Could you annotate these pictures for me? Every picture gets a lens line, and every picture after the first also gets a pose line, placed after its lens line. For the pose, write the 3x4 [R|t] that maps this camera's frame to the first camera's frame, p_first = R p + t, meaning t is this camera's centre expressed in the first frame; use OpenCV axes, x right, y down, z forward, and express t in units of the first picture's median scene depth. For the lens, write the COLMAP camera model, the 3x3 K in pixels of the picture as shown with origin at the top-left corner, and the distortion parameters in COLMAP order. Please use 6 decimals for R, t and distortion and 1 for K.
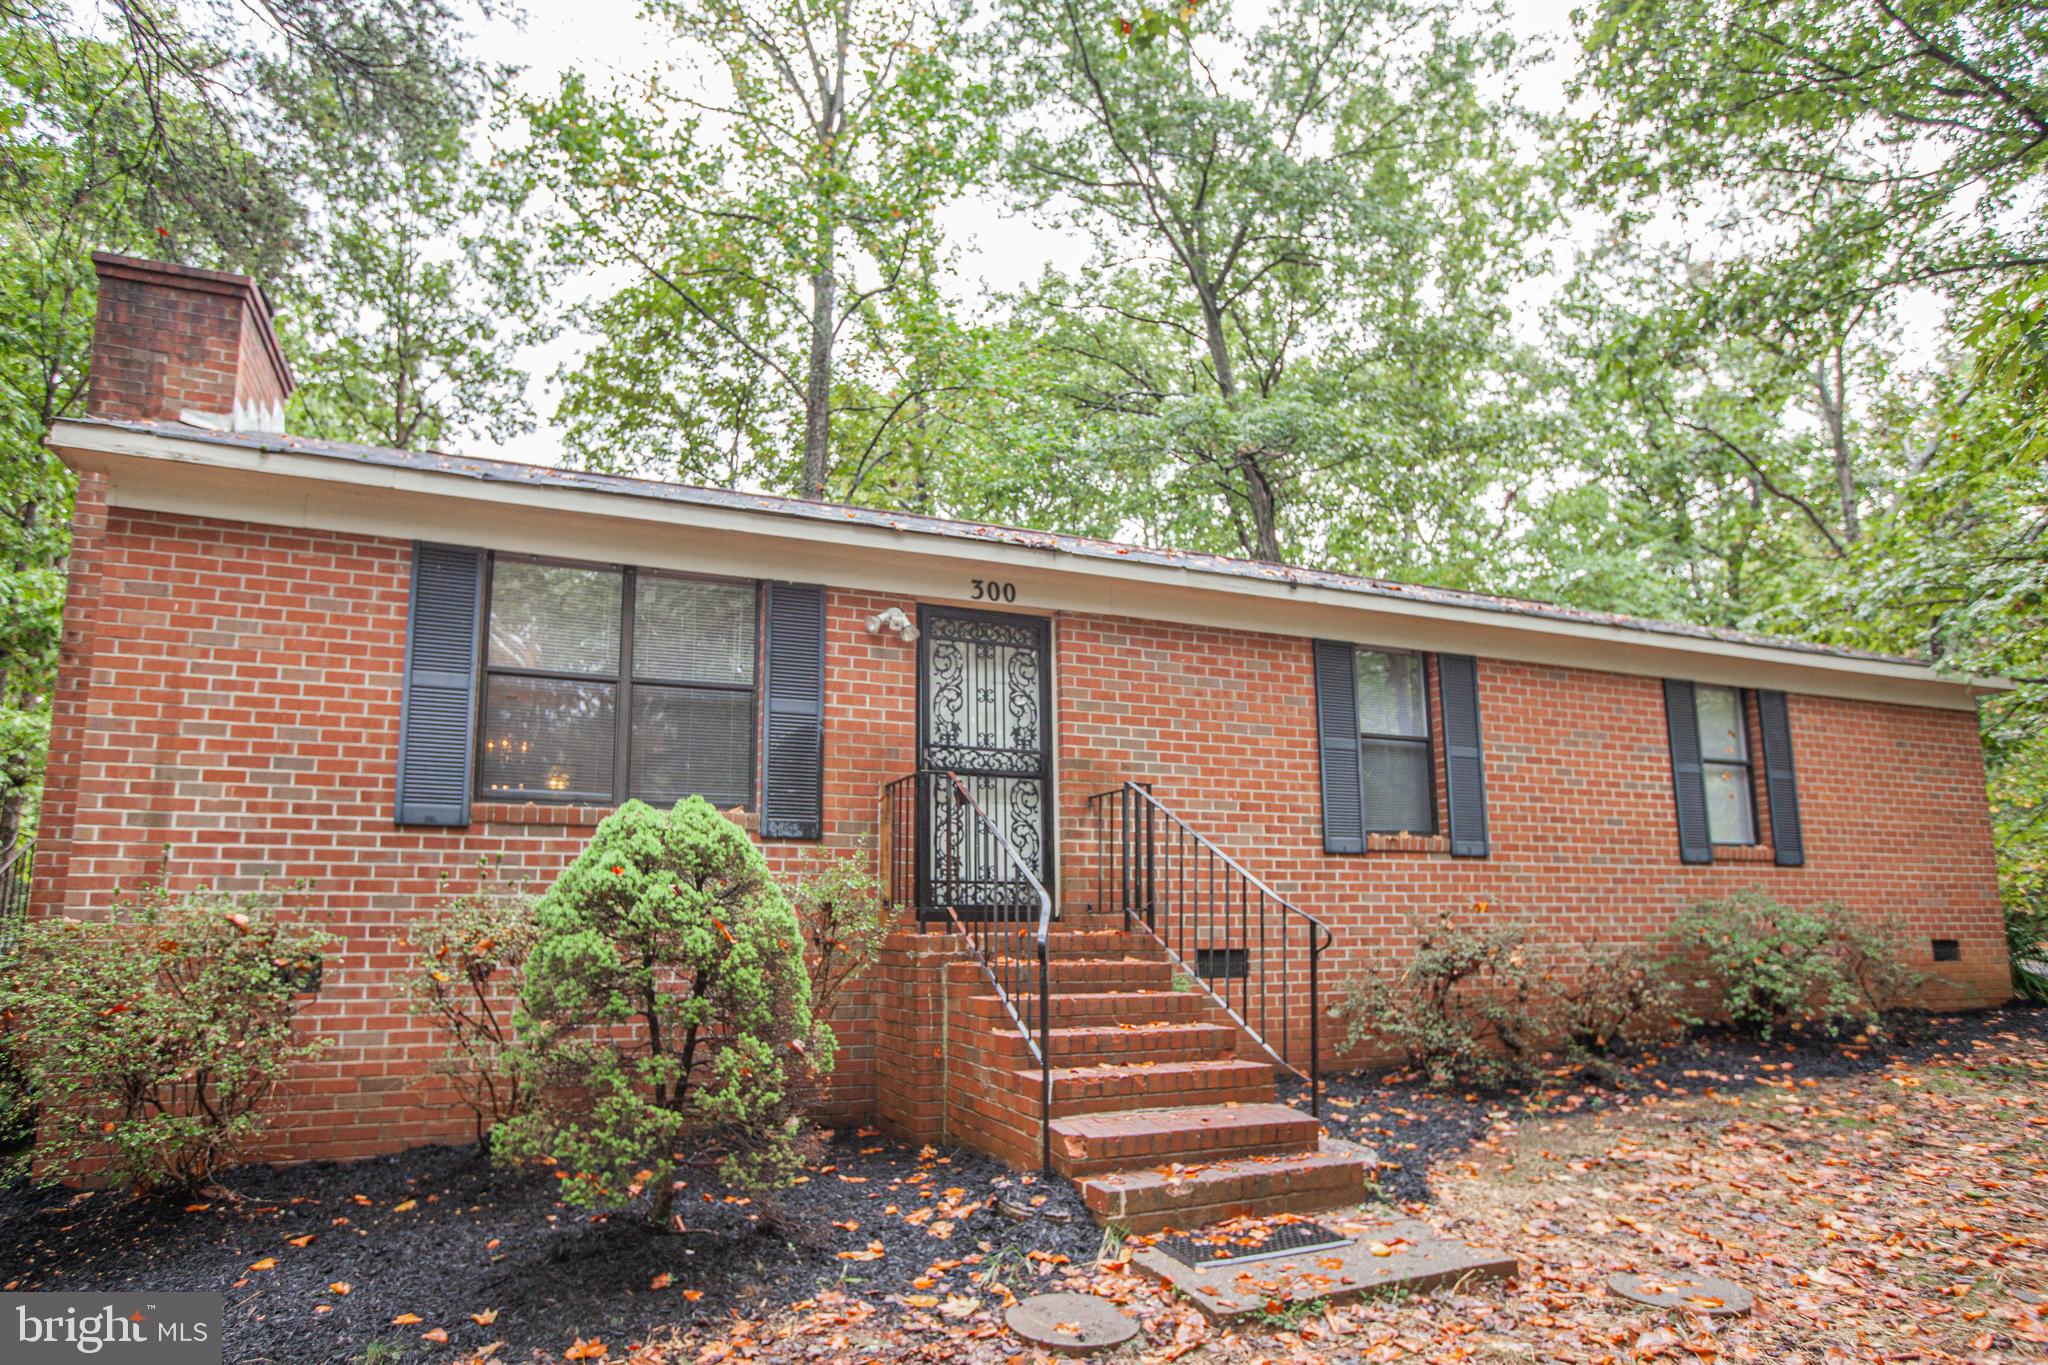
lens RADIAL K [[1167.7, 0, 986.0], [0, 1167.7, 757.1], [0, 0, 1]] dist [-0.039068, 0.027962]
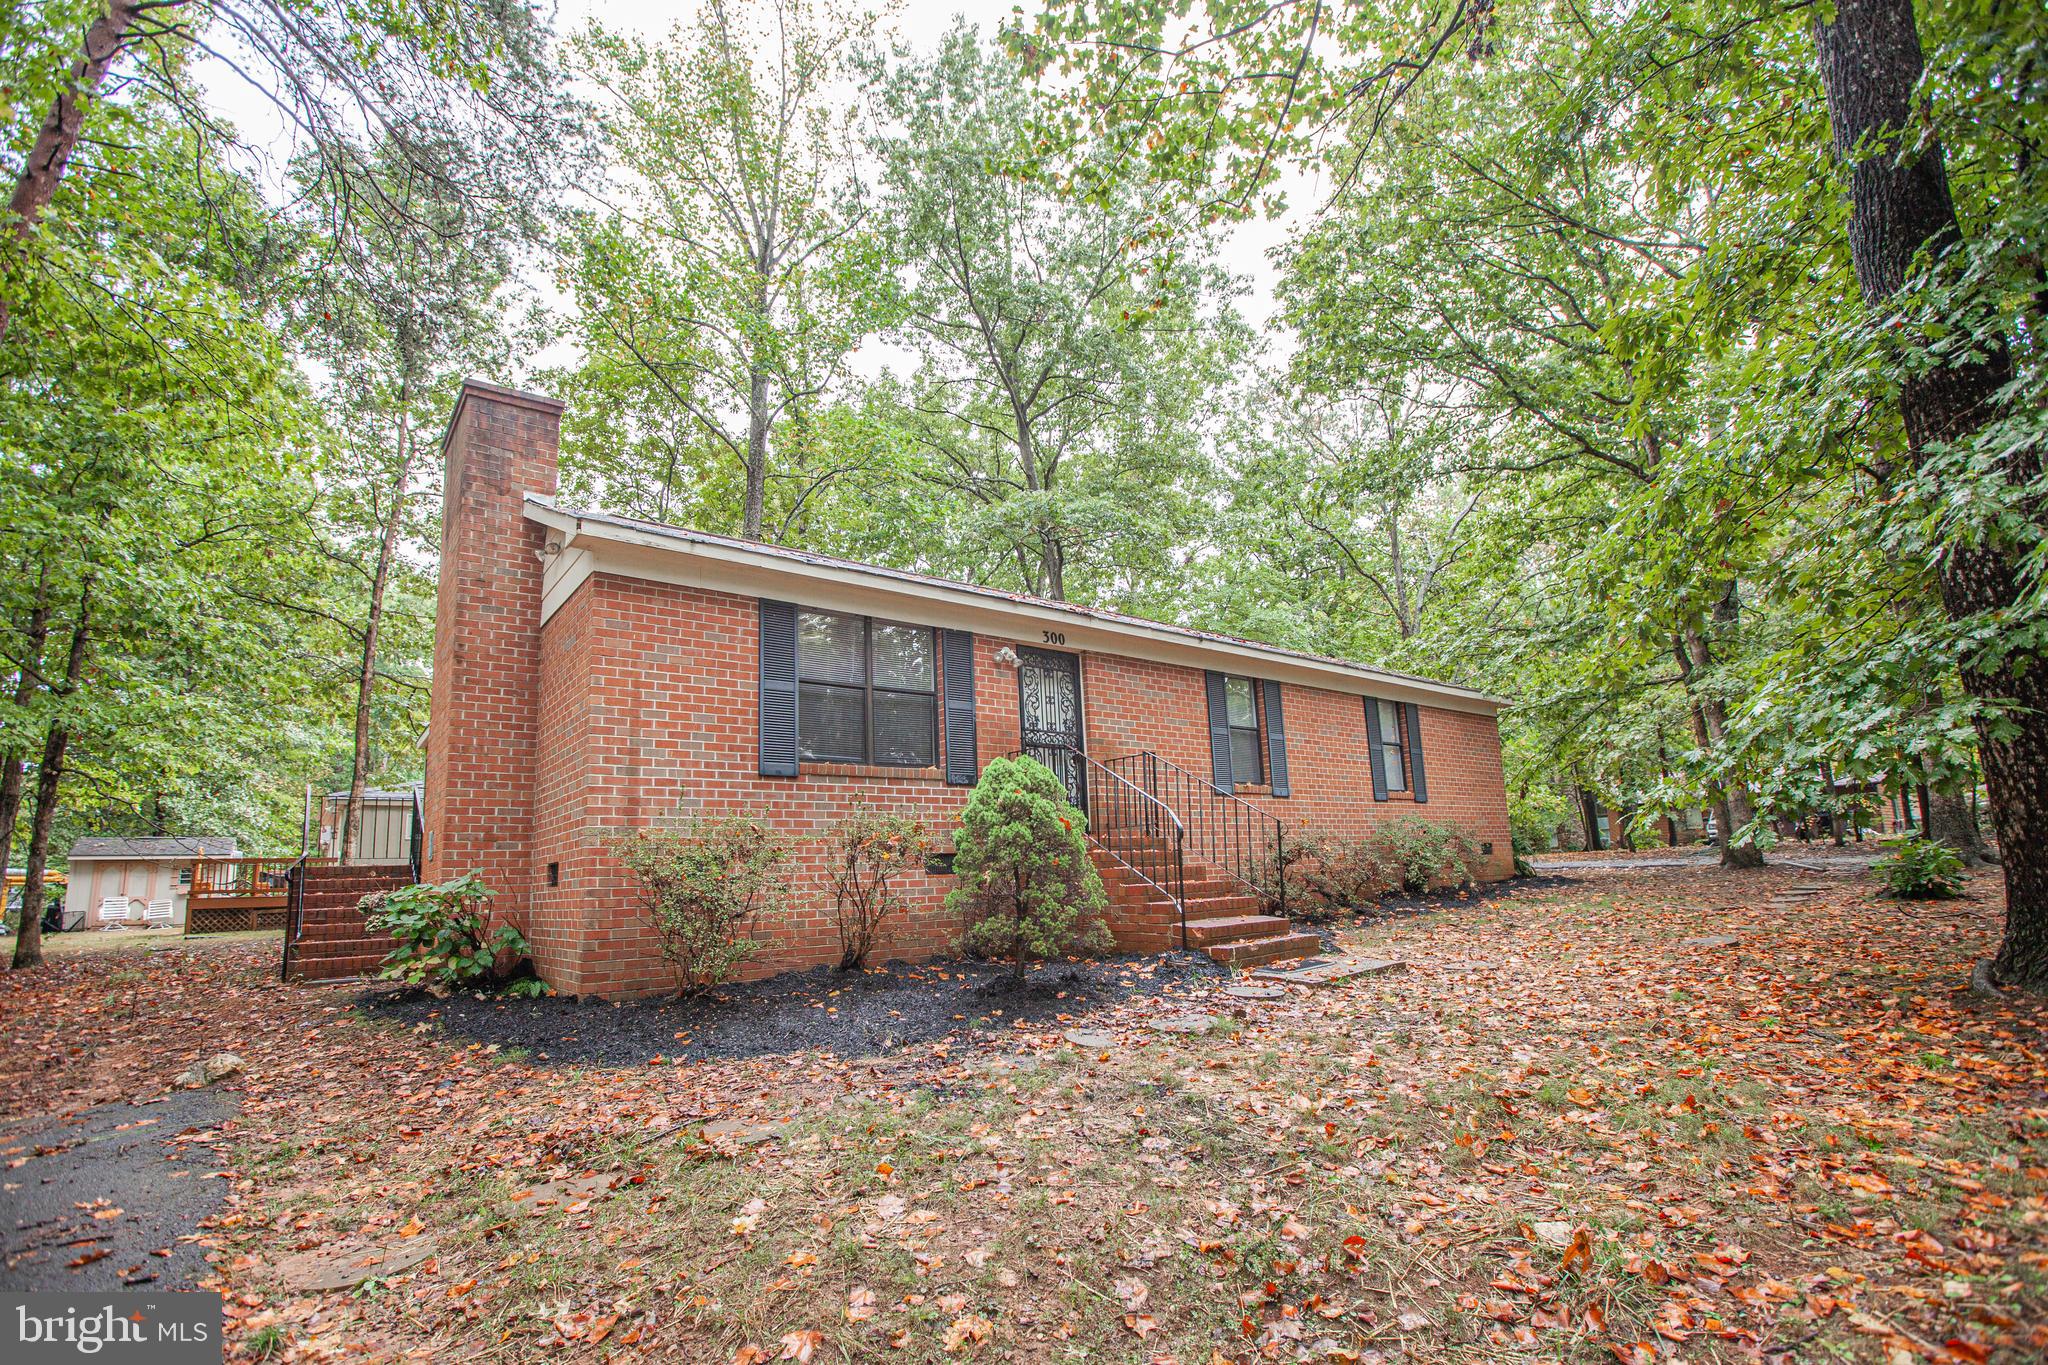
lens RADIAL K [[963.6, 0, 1014.6], [0, 963.6, 699.9], [0, 0, 1]] dist [-0.056253, 0.034353]
pose [[0.955640, 0.021162, 0.293775, -0.457436], [-0.009607, 0.999124, -0.040719, 0.003499], [-0.294380, 0.036091, 0.955007, -0.310326]]
